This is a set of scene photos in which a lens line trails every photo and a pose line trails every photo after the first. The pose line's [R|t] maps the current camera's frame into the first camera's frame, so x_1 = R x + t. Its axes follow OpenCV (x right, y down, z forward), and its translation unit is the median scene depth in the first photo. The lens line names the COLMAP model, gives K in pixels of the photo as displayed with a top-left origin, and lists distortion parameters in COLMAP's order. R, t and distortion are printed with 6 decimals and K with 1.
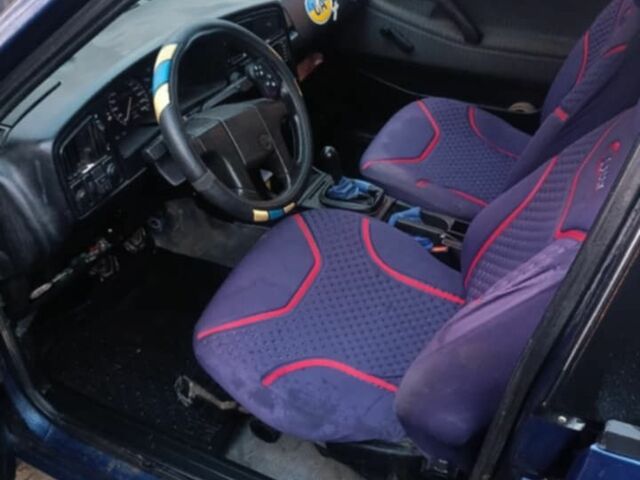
lens RADIAL K [[640.2, 0, 320.0], [0, 640.2, 240.0], [0, 0, 1]] dist [0.167452, -0.309223]
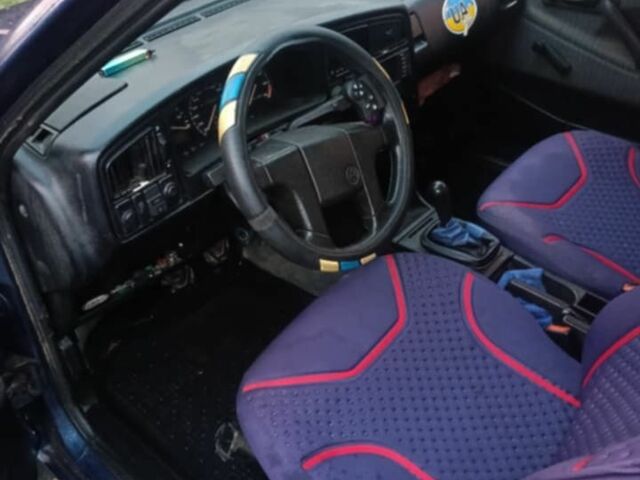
lens RADIAL K [[640.2, 0, 320.0], [0, 640.2, 240.0], [0, 0, 1]] dist [0.167452, -0.309223]
pose [[0.967936, 0.150128, -0.201398, 0.051743], [-0.147421, 0.988664, 0.028462, -0.082789], [0.203388, 0.002141, 0.979096, 0.166443]]
